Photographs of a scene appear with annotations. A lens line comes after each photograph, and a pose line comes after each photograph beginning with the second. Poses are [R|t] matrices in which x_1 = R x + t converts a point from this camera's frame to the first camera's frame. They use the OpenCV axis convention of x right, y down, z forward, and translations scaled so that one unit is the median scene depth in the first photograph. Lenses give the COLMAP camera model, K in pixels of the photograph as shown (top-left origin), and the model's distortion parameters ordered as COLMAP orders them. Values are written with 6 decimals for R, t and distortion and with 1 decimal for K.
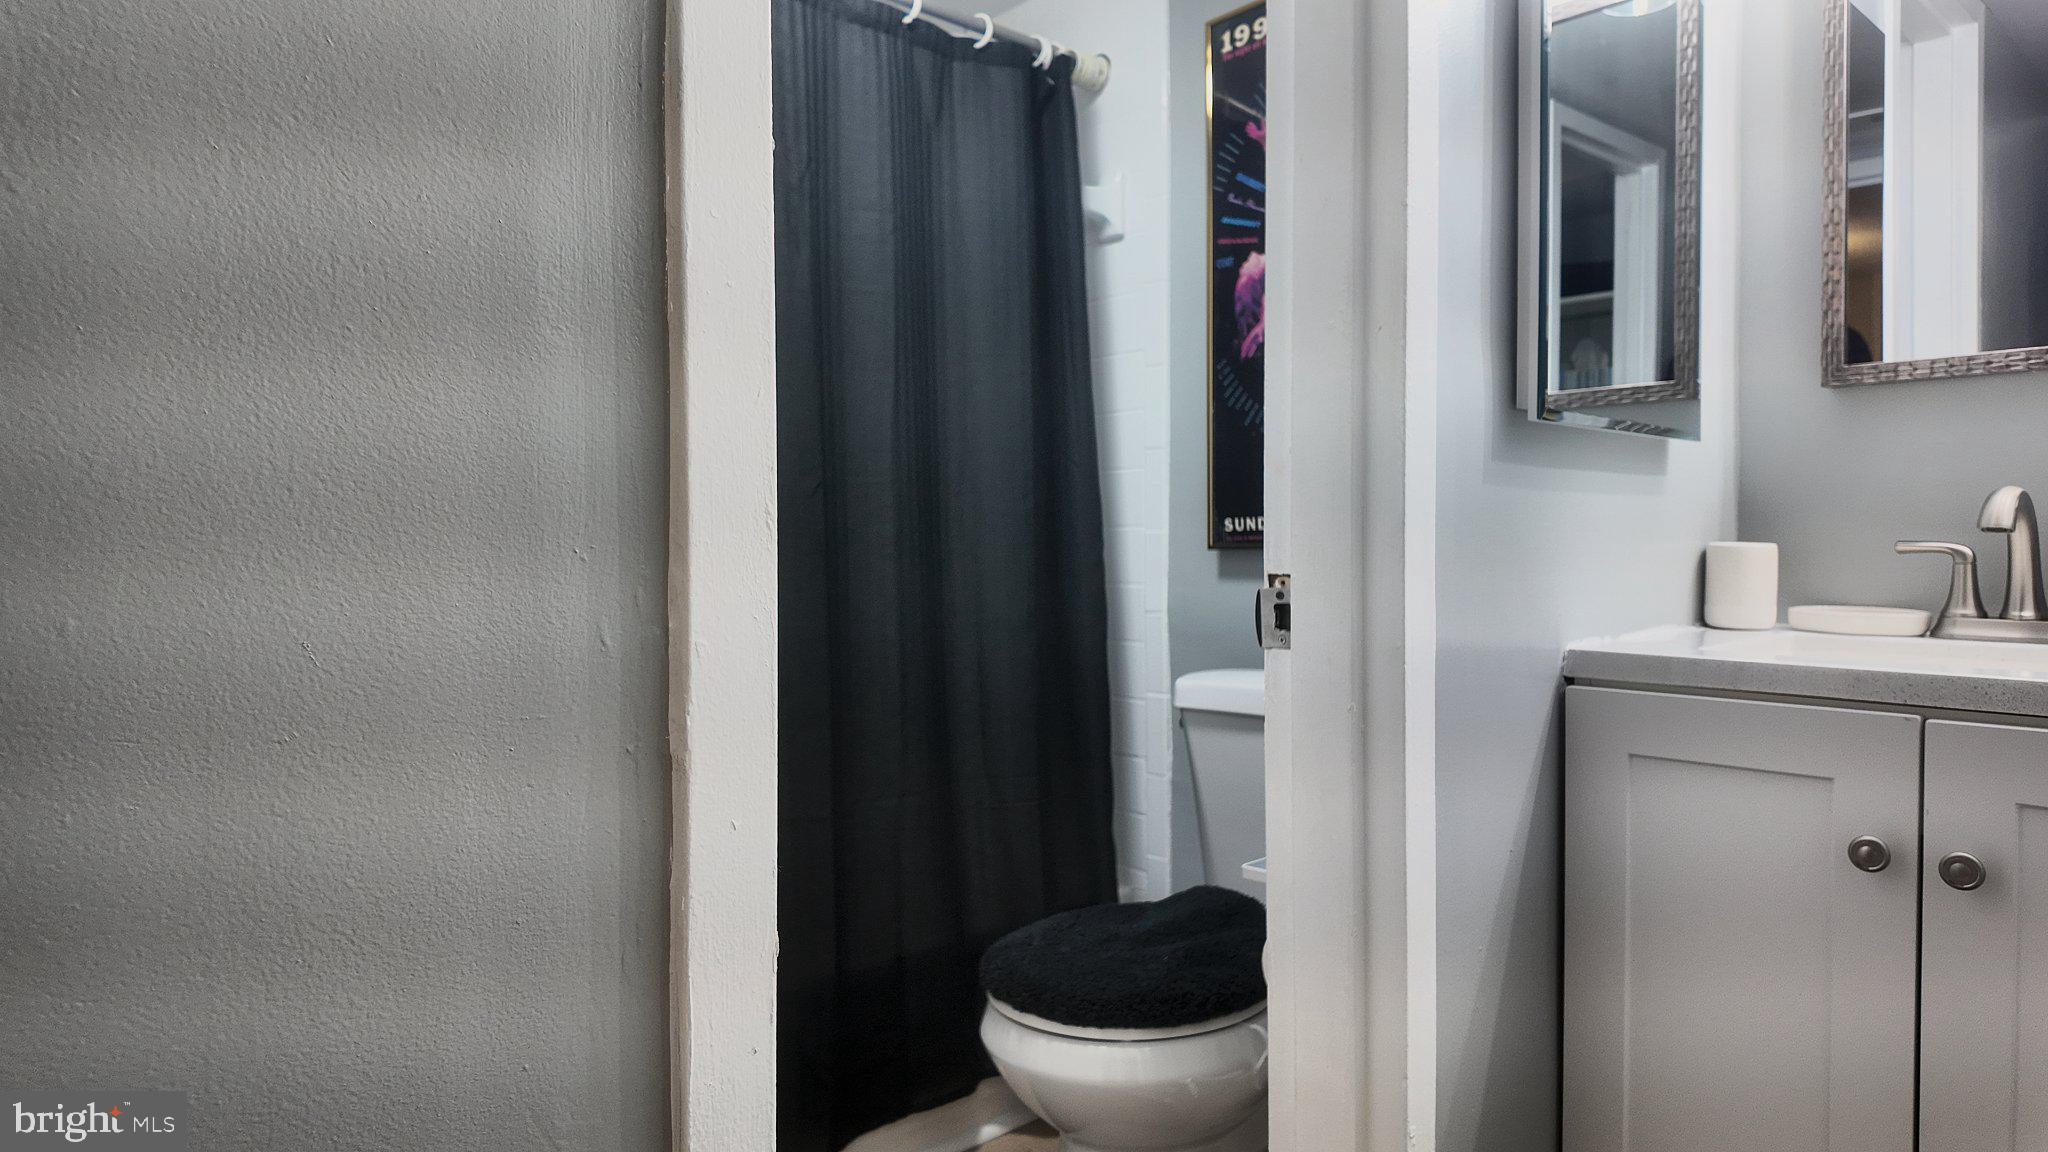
lens RADIAL K [[1163.6, 0, 1013.0], [0, 1163.6, 573.9], [0, 0, 1]] dist [0.081377, -0.114648]
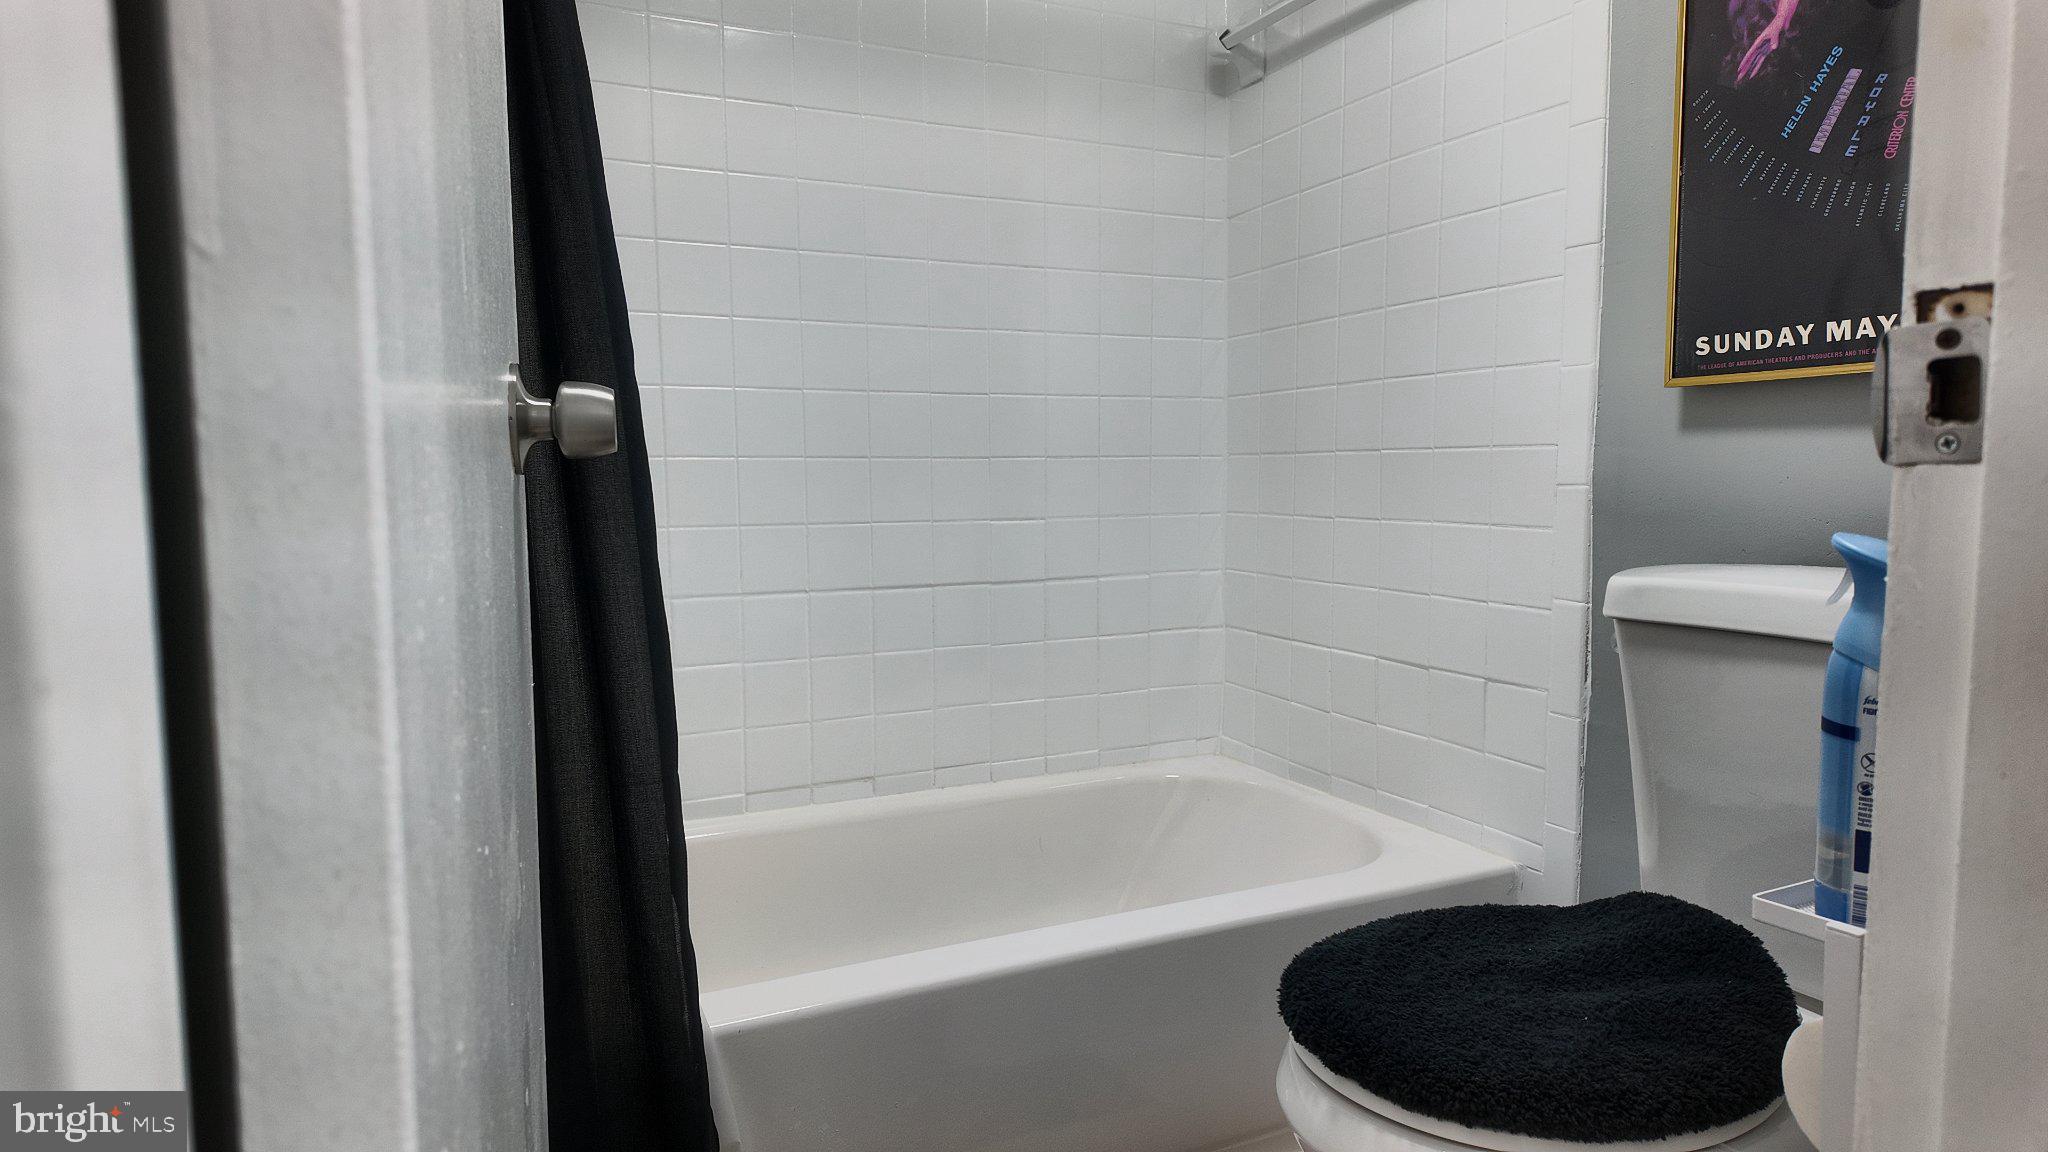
lens RADIAL K [[1198.6, 0, 1024.0], [0, 1198.6, 576.0], [0, 0, 1]] dist [0.001725, -0.001232]
pose [[0.956842, 0.024713, -0.289555, 0.024558], [-0.001516, 0.996788, 0.080066, 0.047533], [0.290603, -0.076171, 0.953807, 0.328534]]
